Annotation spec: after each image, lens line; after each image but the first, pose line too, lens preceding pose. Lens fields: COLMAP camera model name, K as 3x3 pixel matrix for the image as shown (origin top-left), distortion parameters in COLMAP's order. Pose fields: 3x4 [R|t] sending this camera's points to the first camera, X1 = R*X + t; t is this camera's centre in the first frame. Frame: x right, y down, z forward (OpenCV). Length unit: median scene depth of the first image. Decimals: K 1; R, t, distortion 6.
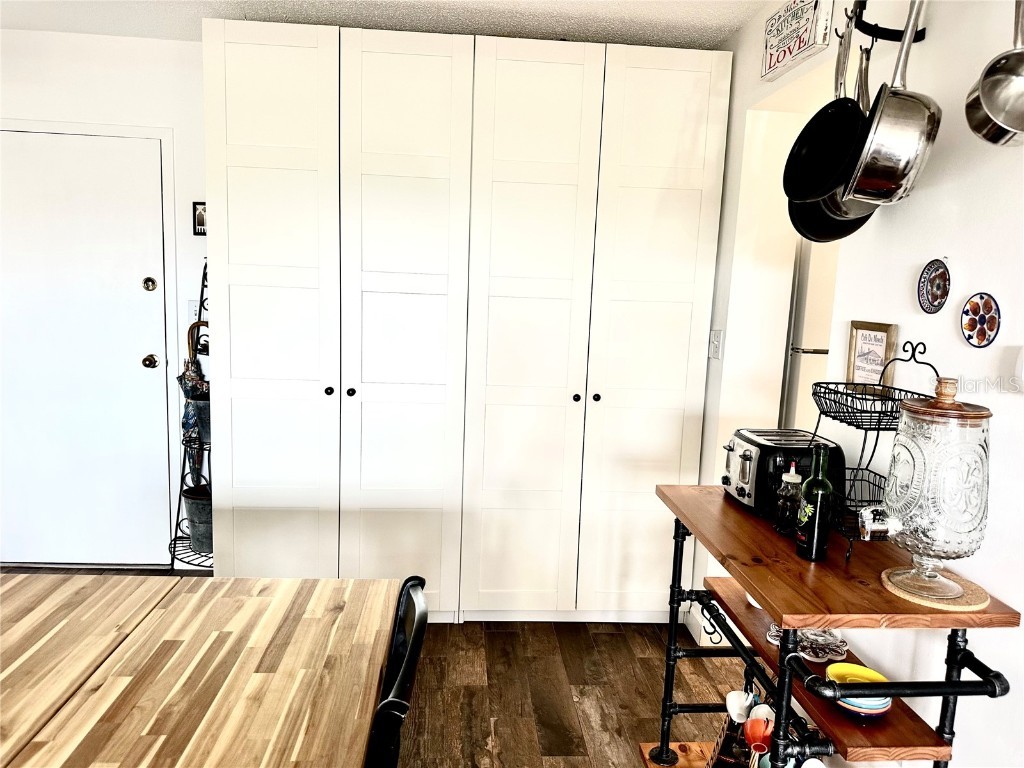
lens RADIAL K [[715.8, 0, 514.6], [0, 715.8, 387.9], [0, 0, 1]] dist [0.135116, -0.195968]
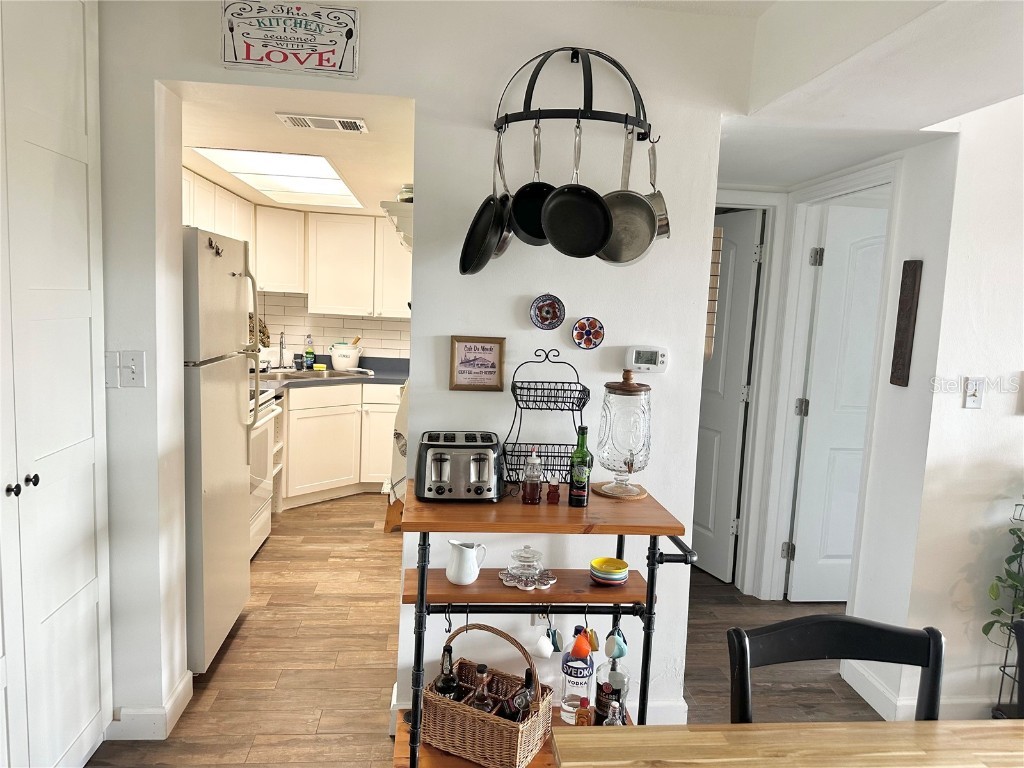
lens RADIAL K [[715.8, 0, 514.6], [0, 715.8, 387.9], [0, 0, 1]] dist [0.135116, -0.195968]
pose [[-0.027296, -0.169705, 0.985117, -0.985437], [0.095881, 0.980496, 0.171566, -0.261563], [-0.995018, 0.099137, -0.010492, 1.164217]]
